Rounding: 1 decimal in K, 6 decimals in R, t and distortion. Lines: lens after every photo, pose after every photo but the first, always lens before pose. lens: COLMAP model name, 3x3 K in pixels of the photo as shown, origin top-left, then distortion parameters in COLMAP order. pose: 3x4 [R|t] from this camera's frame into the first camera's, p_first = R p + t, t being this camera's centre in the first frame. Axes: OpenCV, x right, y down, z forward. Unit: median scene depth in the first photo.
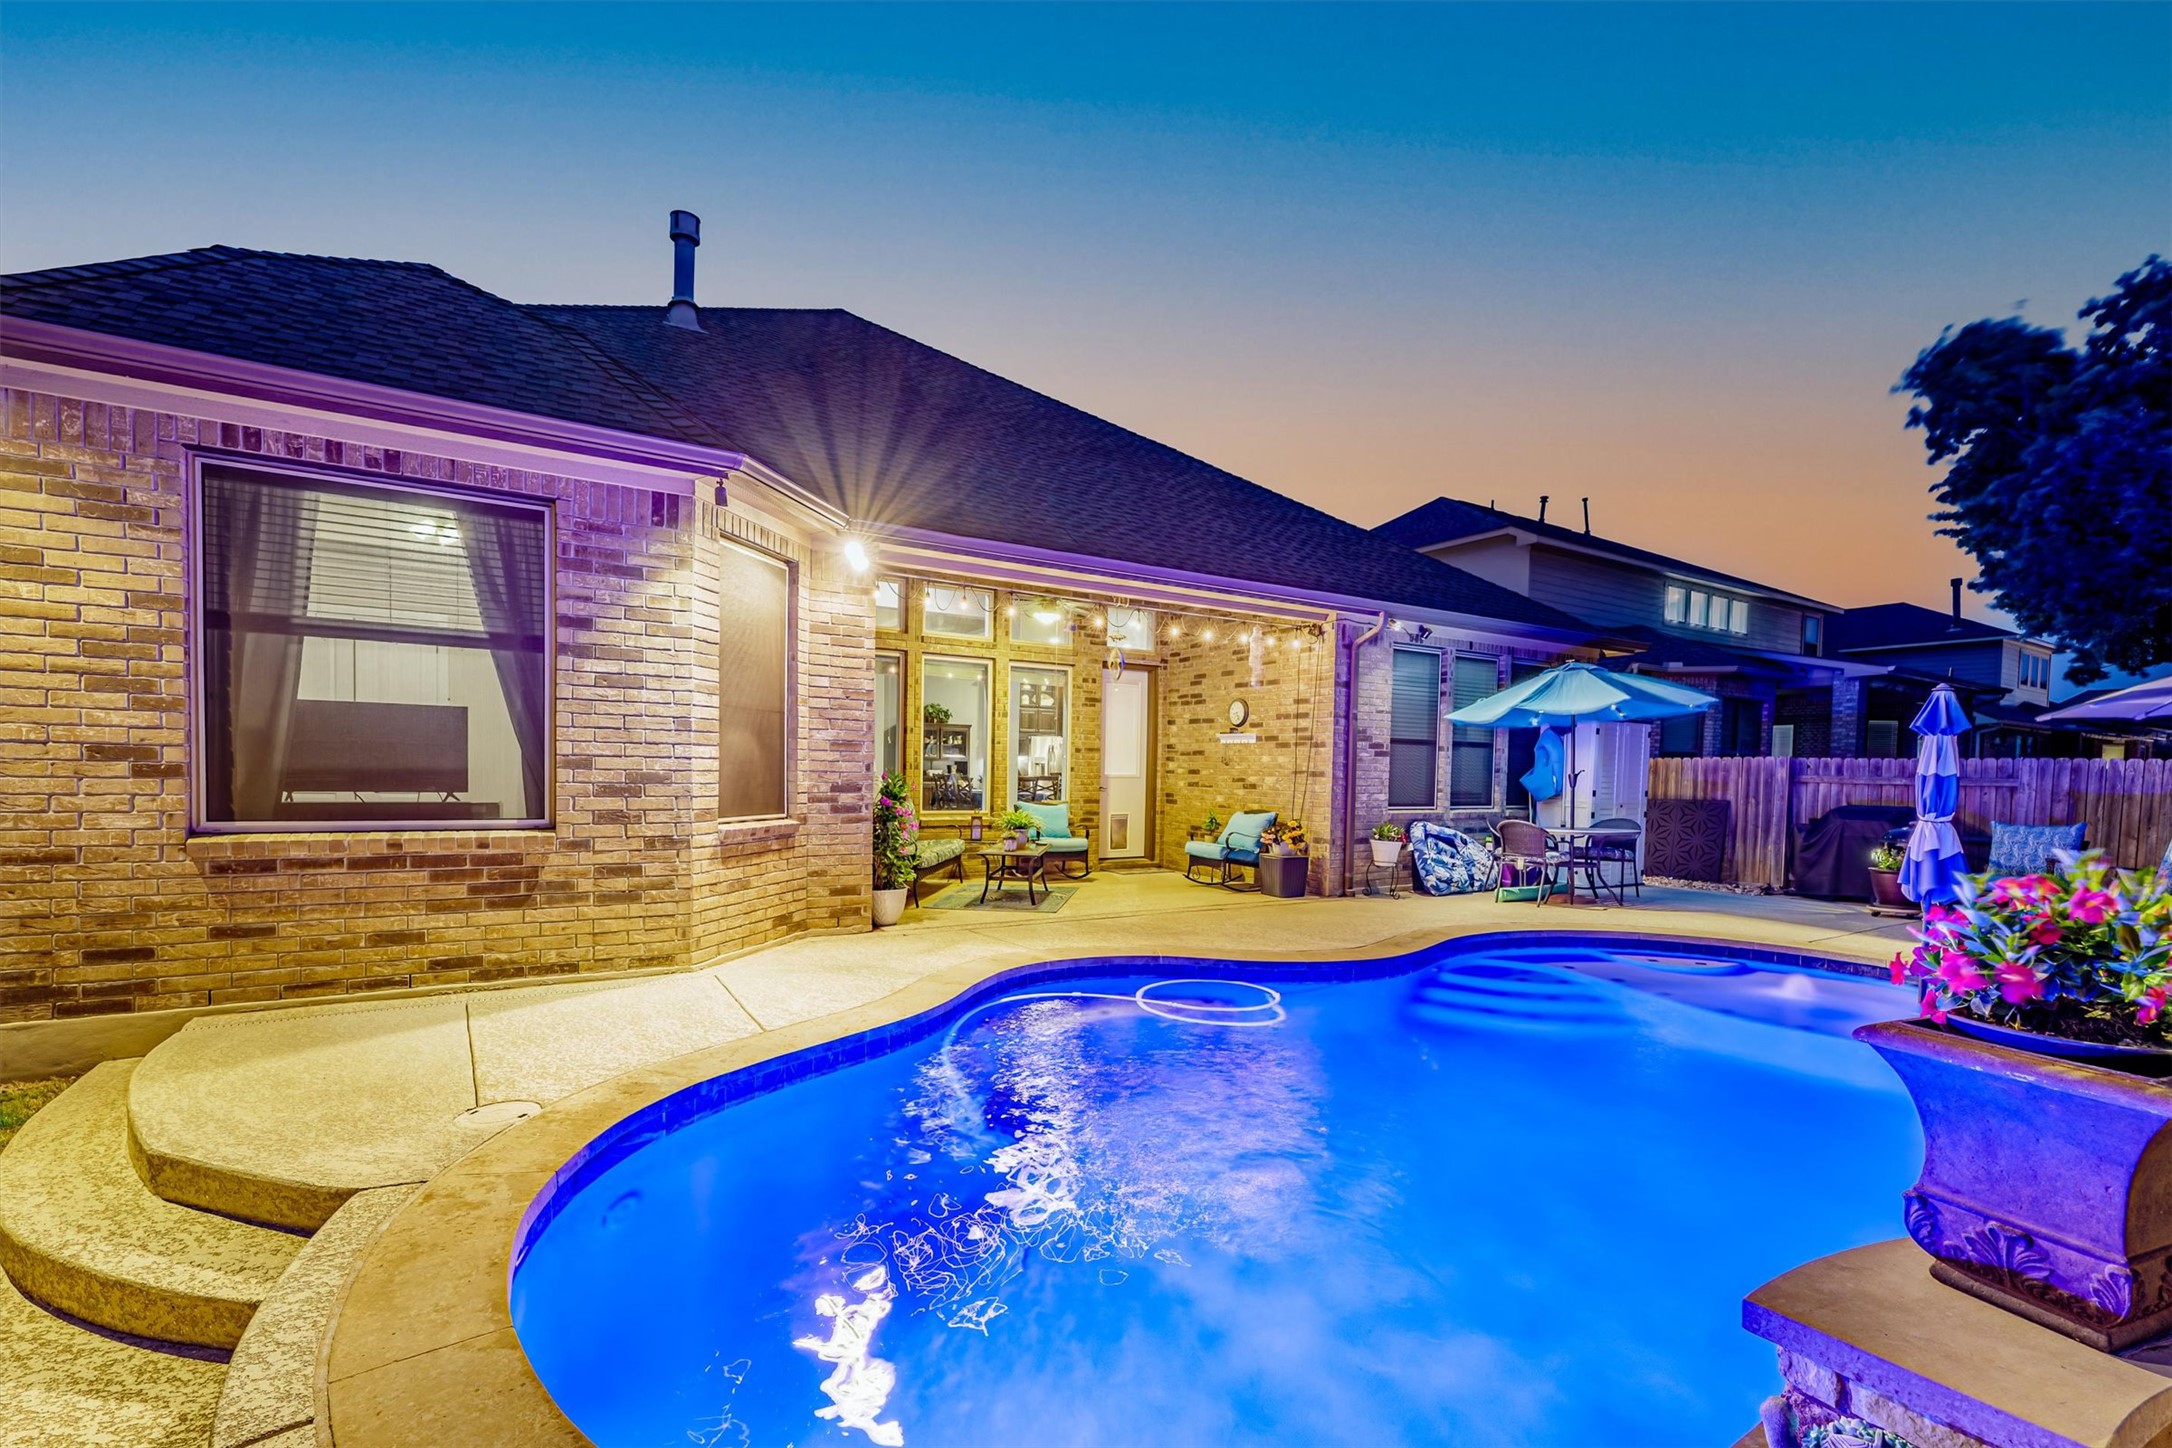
lens RADIAL K [[902.7, 0, 1082.1], [0, 902.7, 729.2], [0, 0, 1]] dist [0.002702, 0.000103]
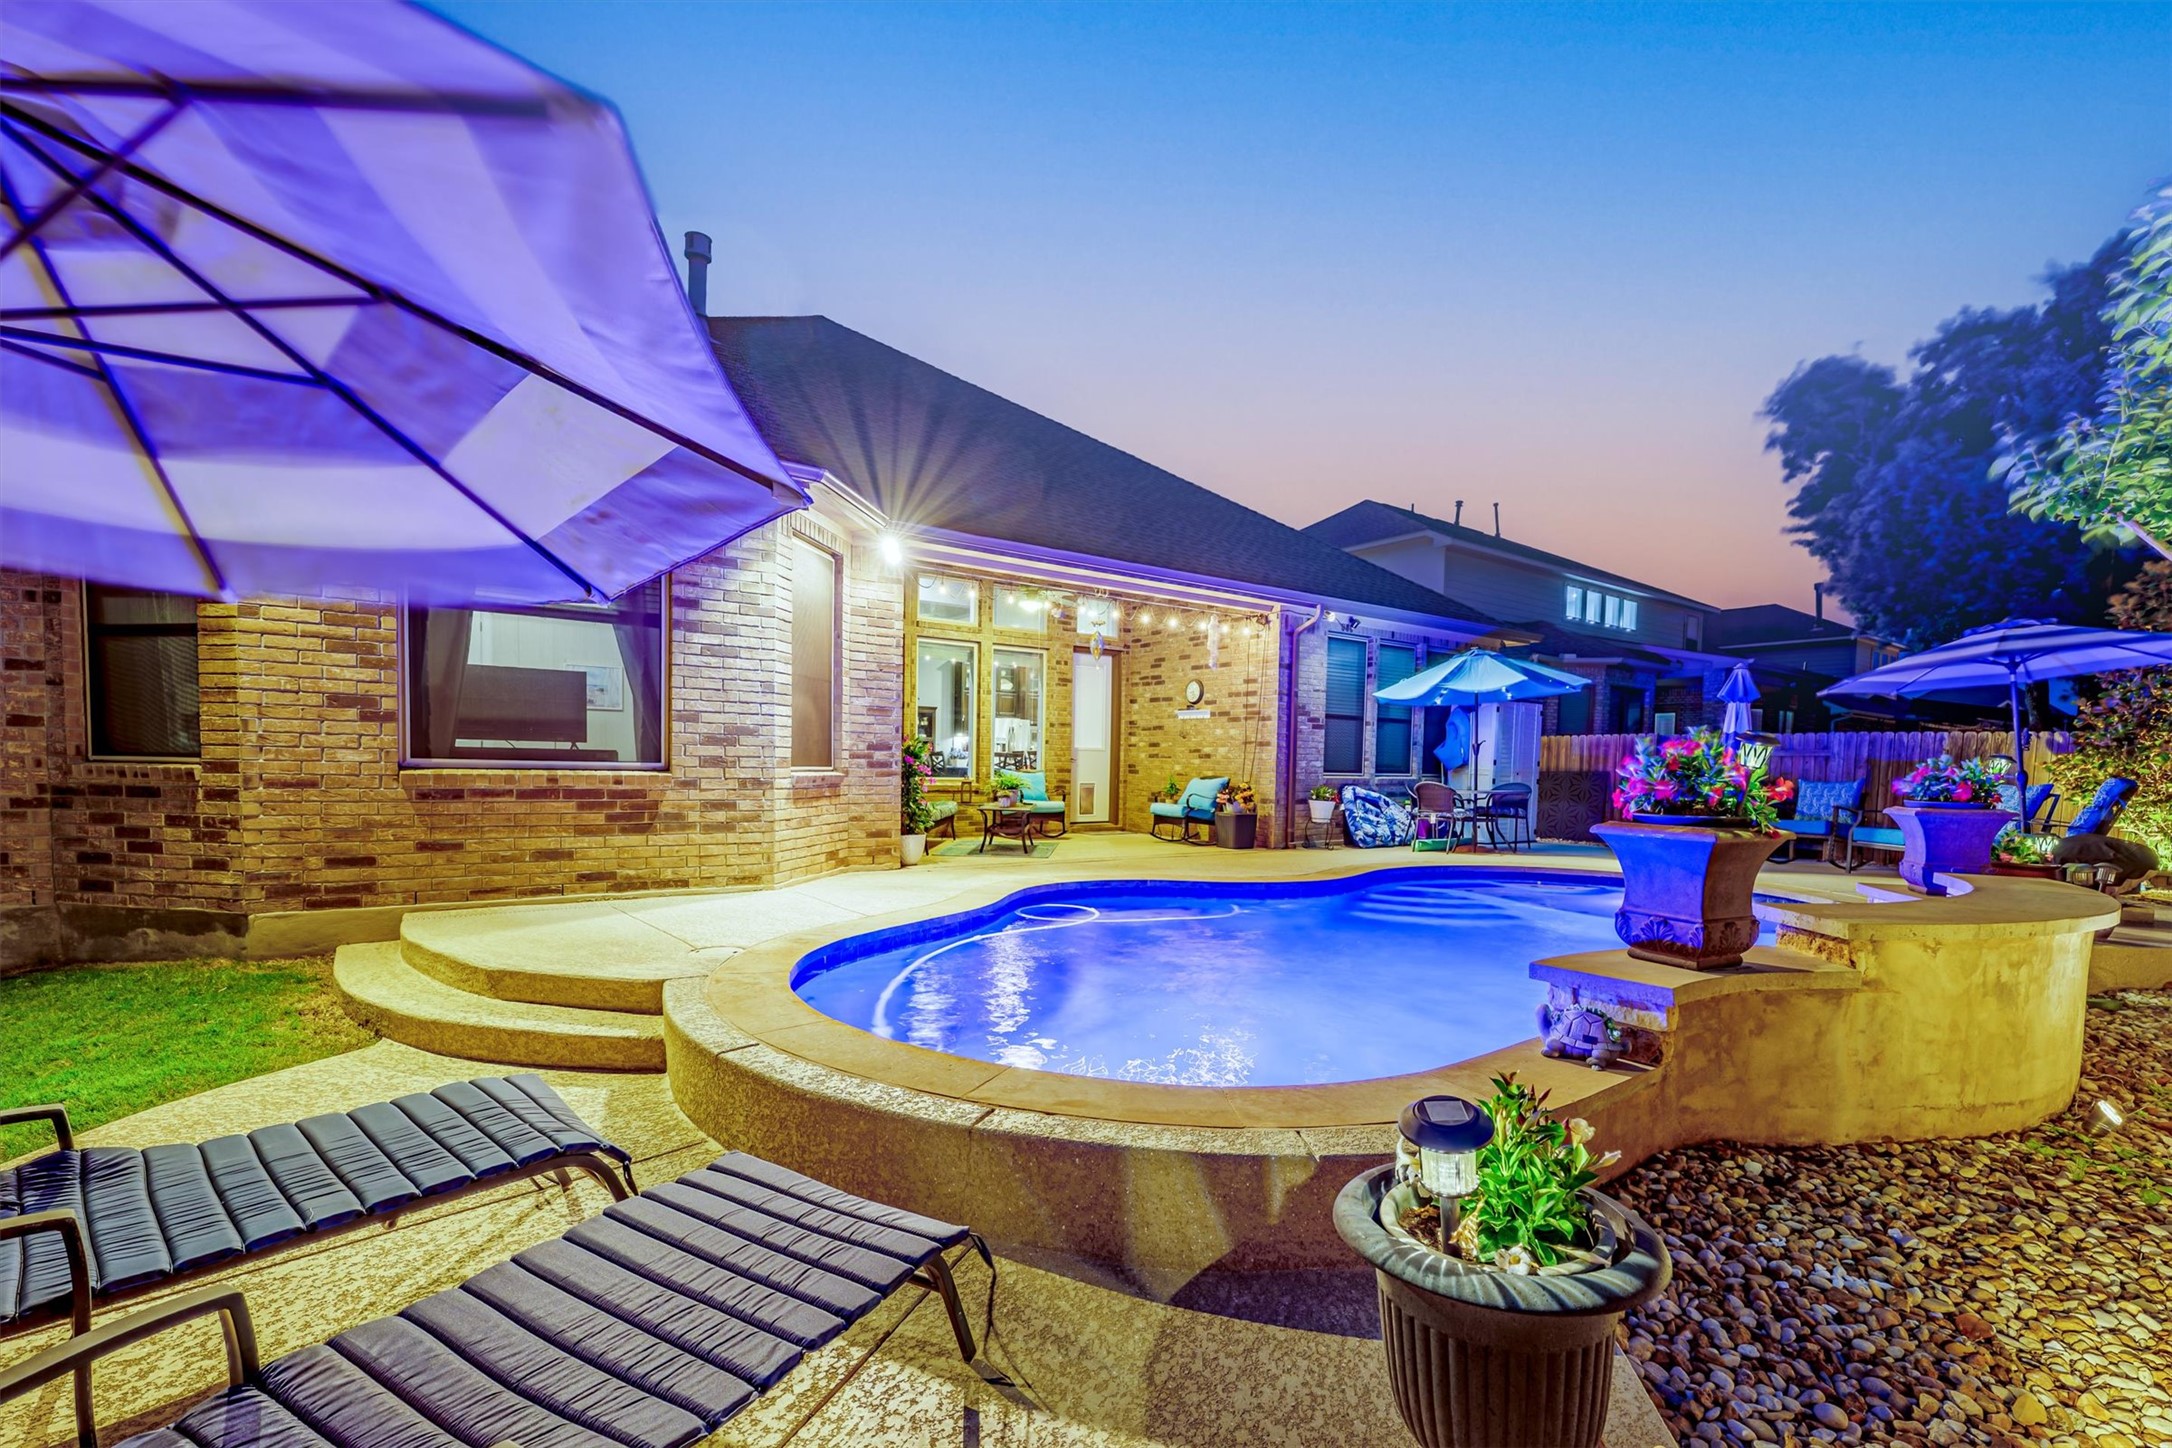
lens RADIAL K [[892.0, 0, 1090.0], [0, 892.0, 716.4], [0, 0, 1]] dist [0.000058, 0.000104]
pose [[0.996885, 0.002619, 0.078825, -0.054993], [-0.002367, 0.999992, -0.003291, 0.019814], [-0.078833, 0.003094, 0.996883, -0.129496]]
